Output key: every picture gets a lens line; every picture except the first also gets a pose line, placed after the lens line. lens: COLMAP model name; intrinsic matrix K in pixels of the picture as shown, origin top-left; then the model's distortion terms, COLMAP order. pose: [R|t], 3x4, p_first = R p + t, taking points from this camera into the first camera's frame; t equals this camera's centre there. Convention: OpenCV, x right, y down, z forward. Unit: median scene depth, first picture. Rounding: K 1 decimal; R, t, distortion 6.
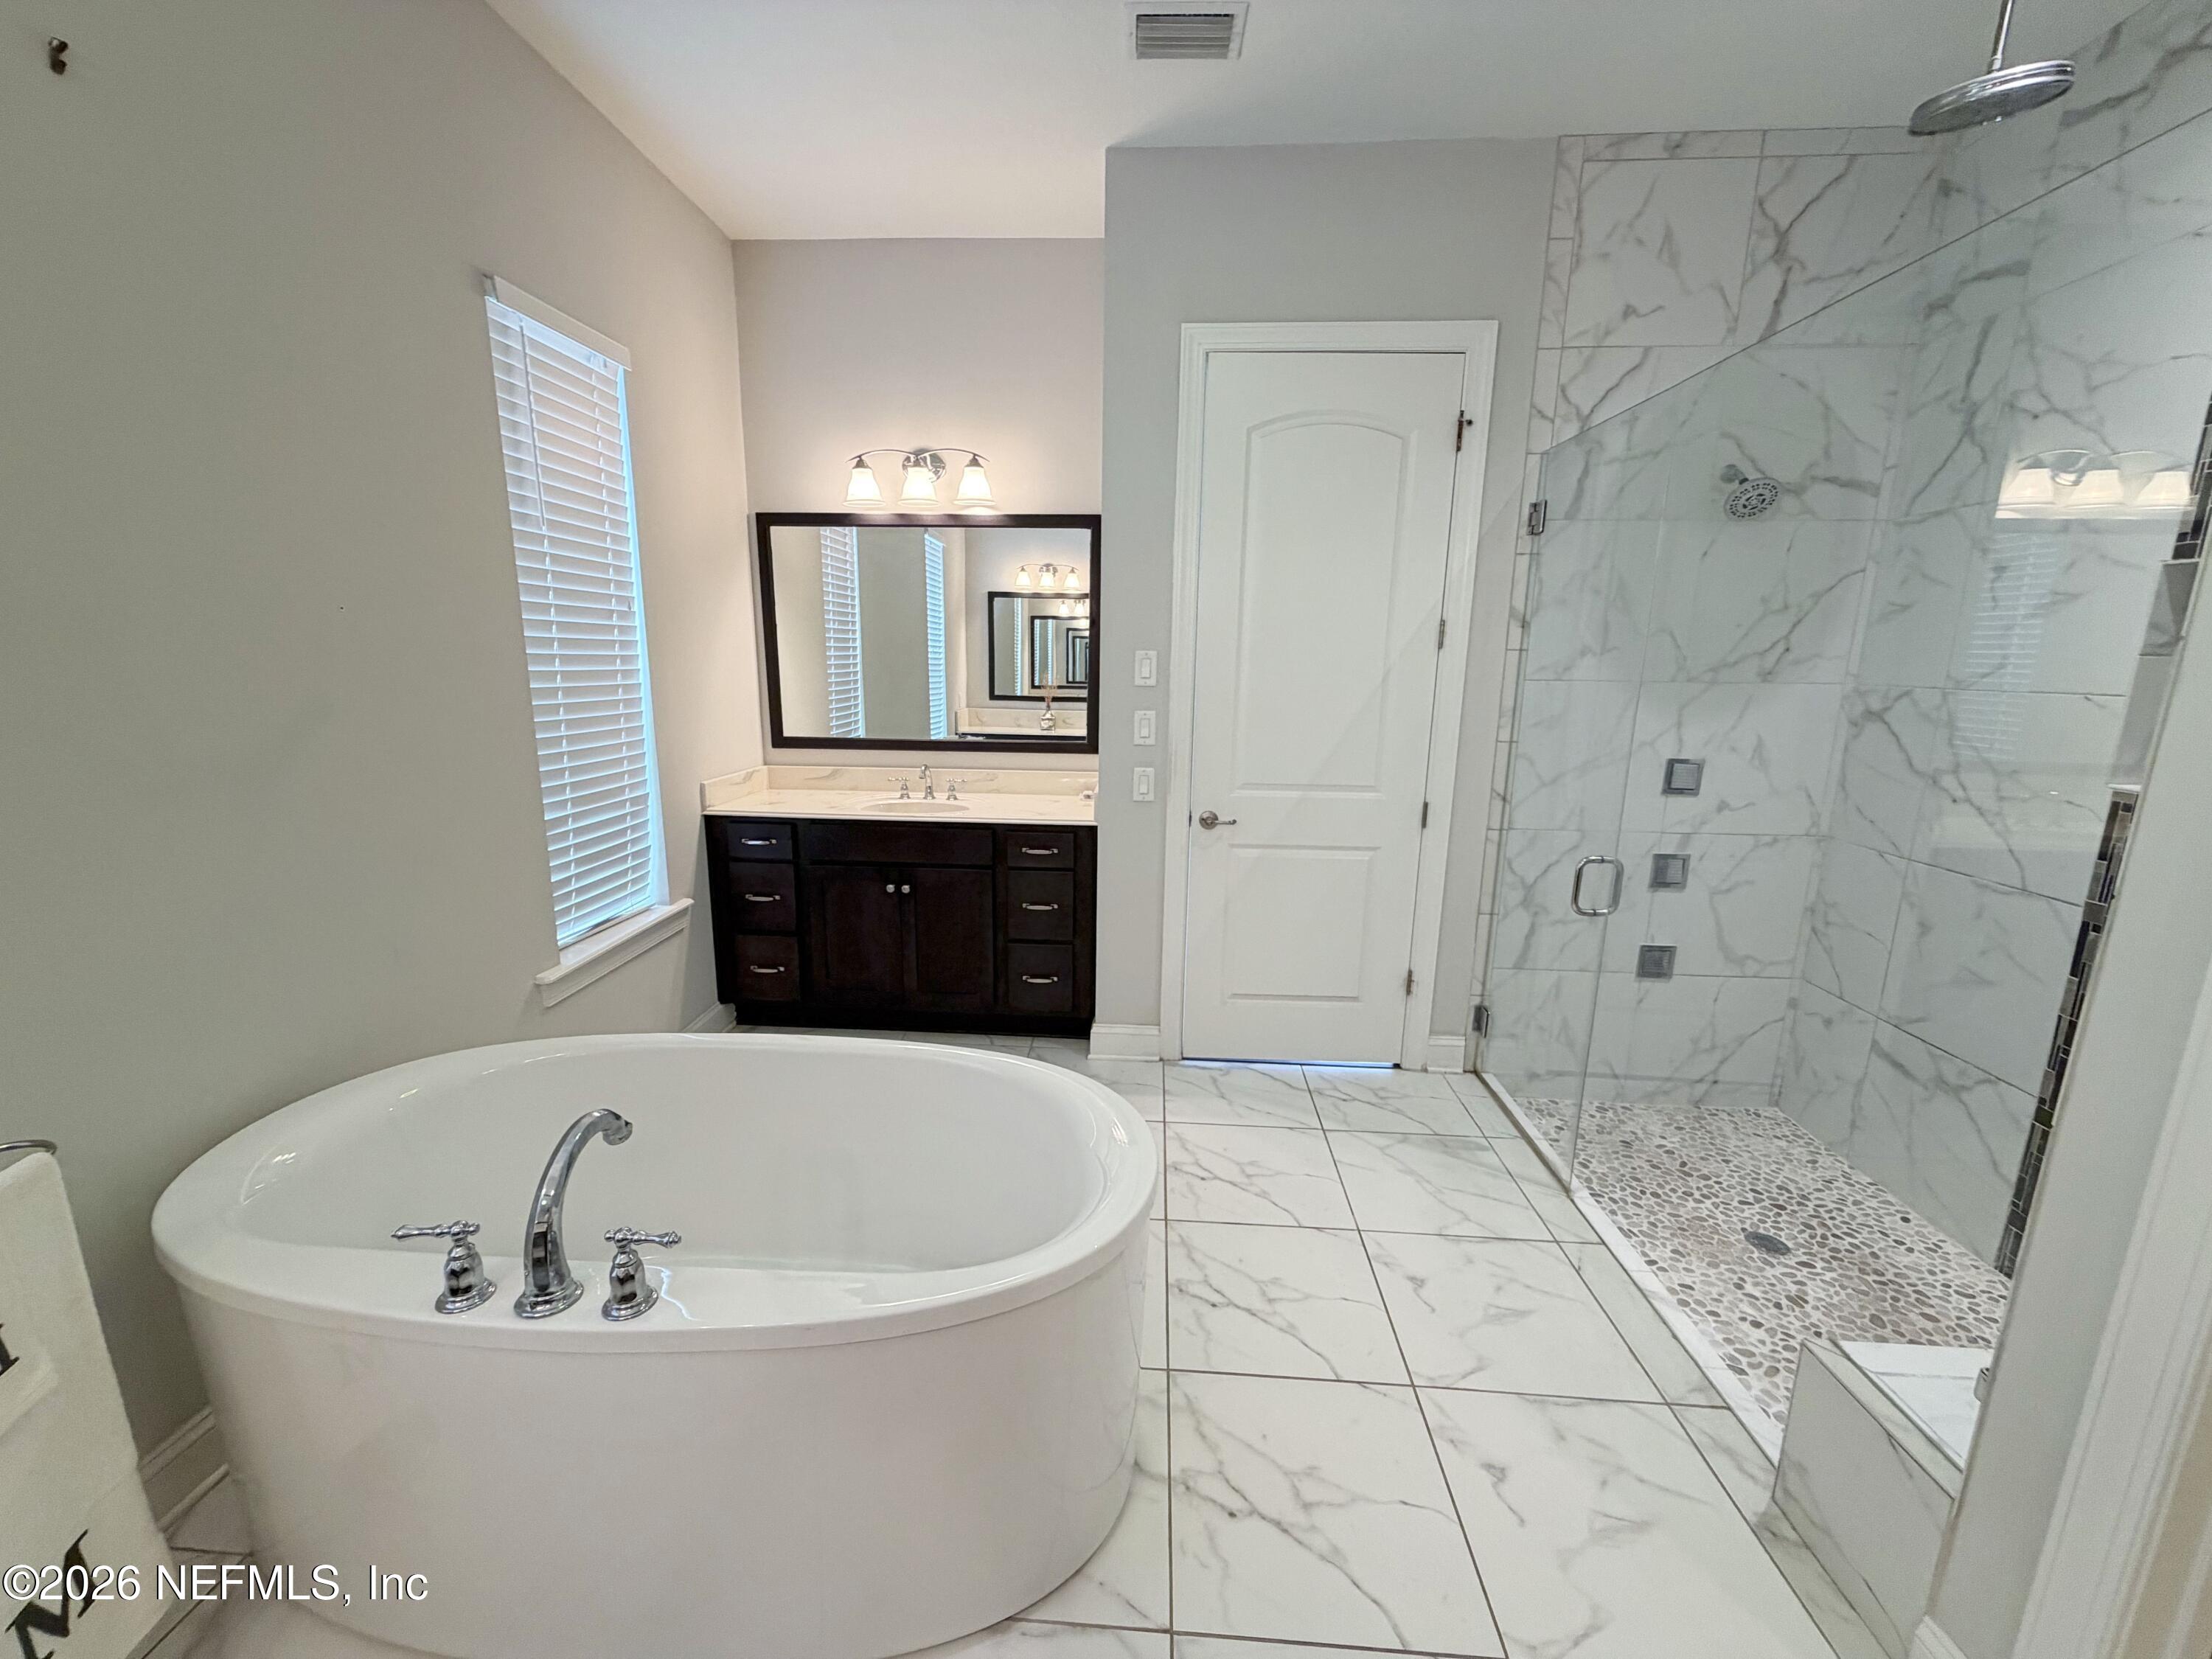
lens RADIAL K [[880.0, 0, 1106.0], [0, 880.0, 829.5], [0, 0, 1]] dist [0.000952, 0.000098]
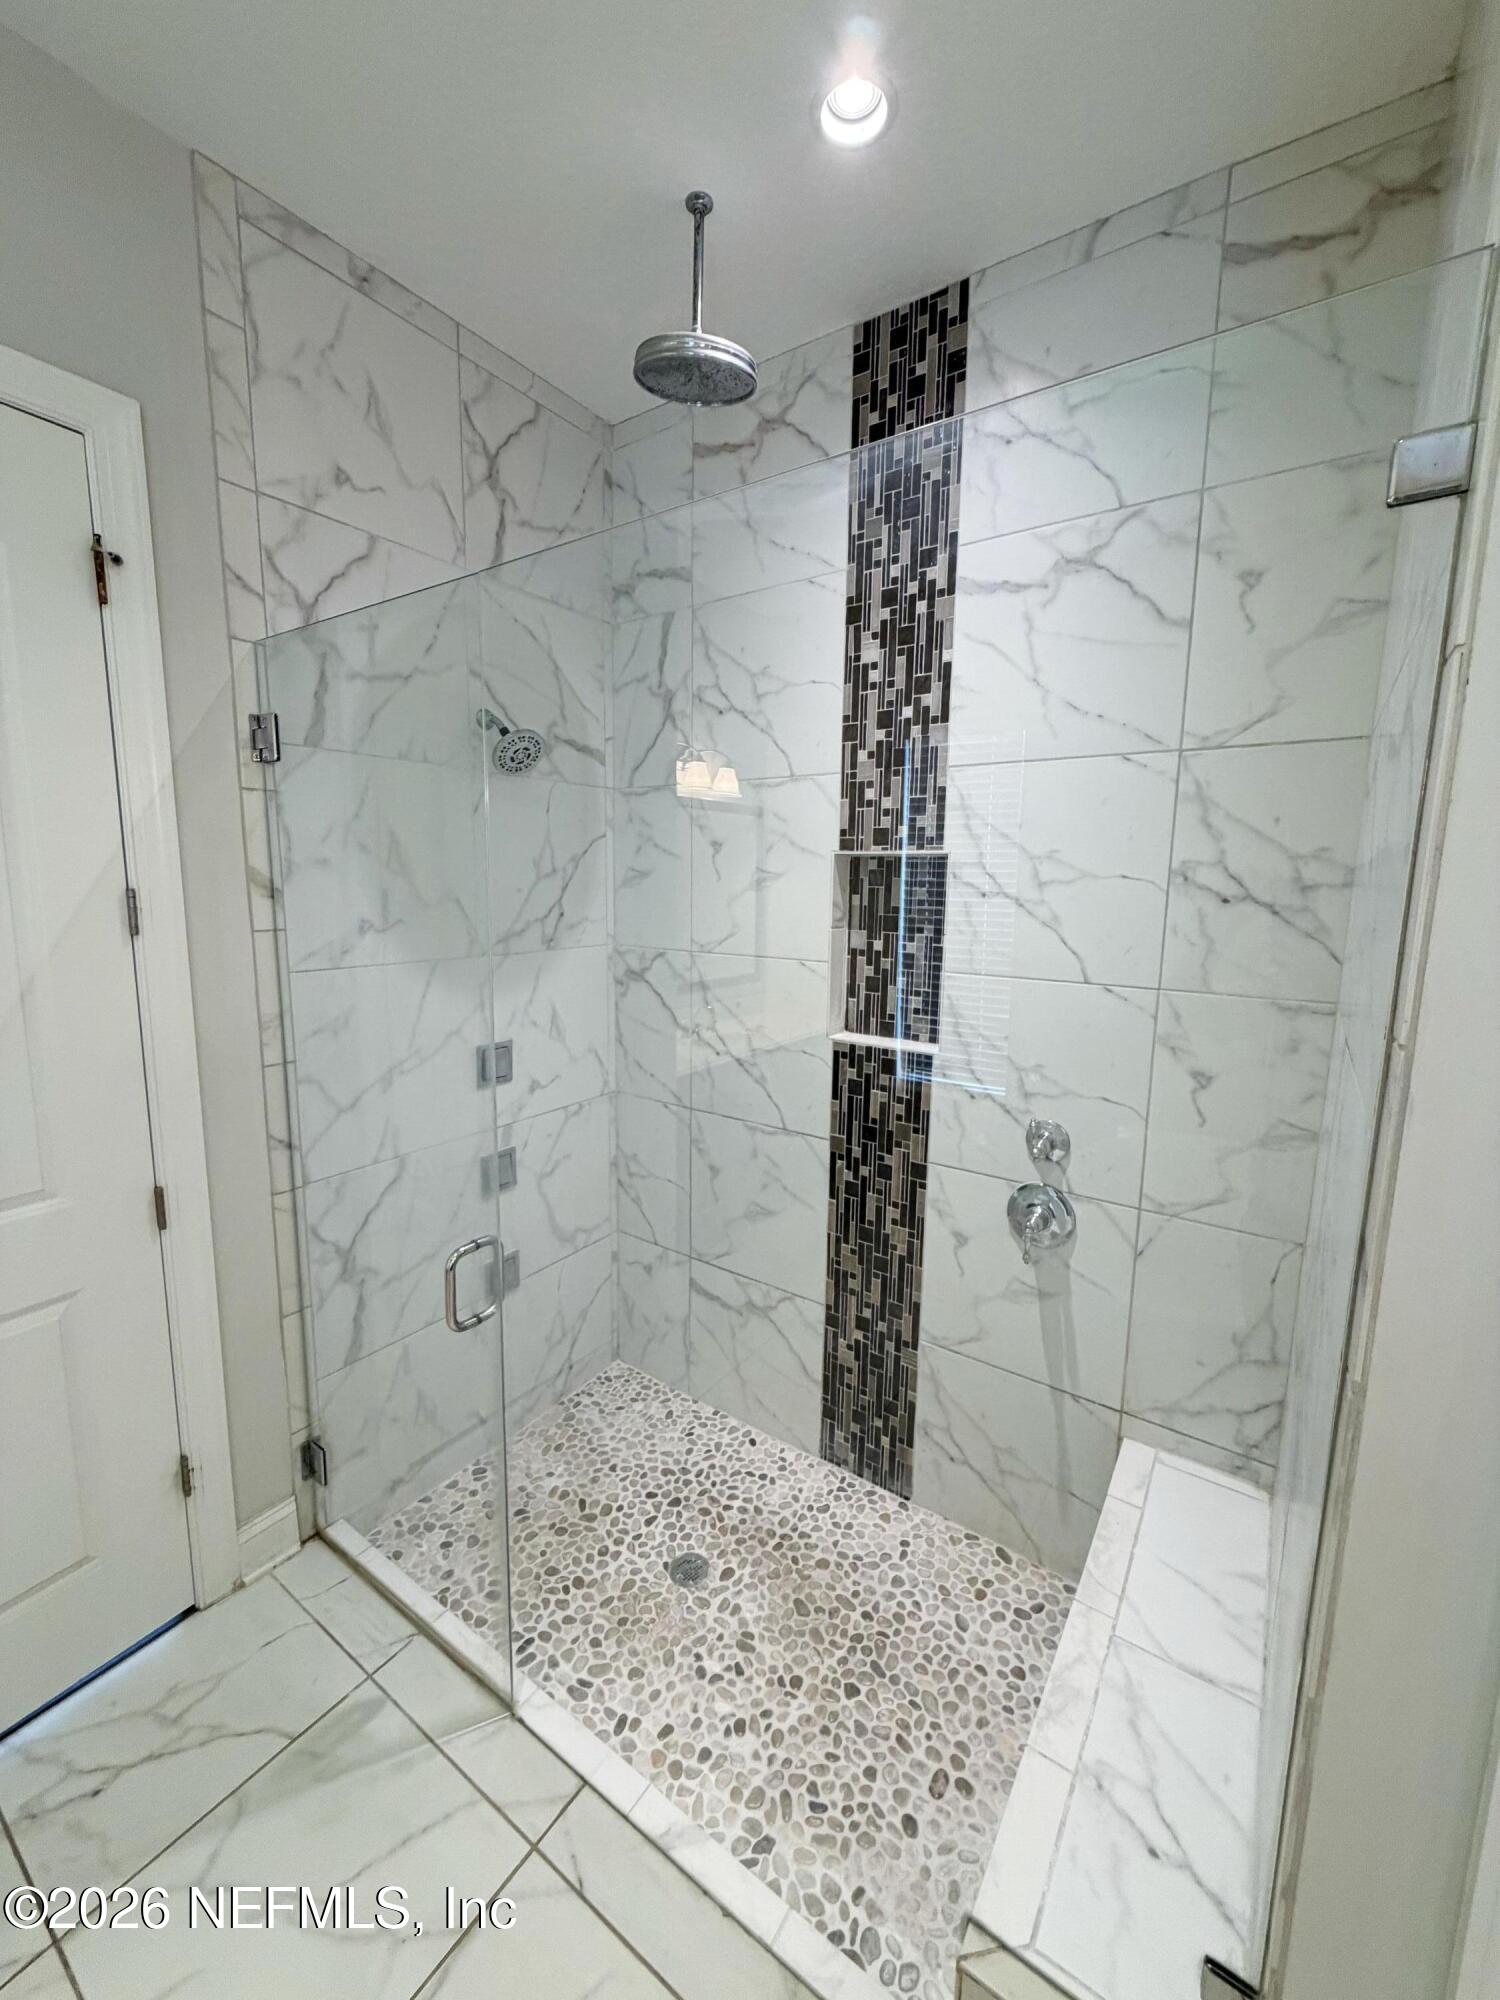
lens RADIAL K [[795.6, 0, 750.0], [0, 795.6, 1000.0], [0, 0, 1]] dist [0.000952, 0.000098]
pose [[0.520494, -0.134456, 0.843213, 0.145170], [0.159822, 0.985412, 0.058477, -0.135245], [-0.838775, 0.104327, 0.534390, 0.390625]]
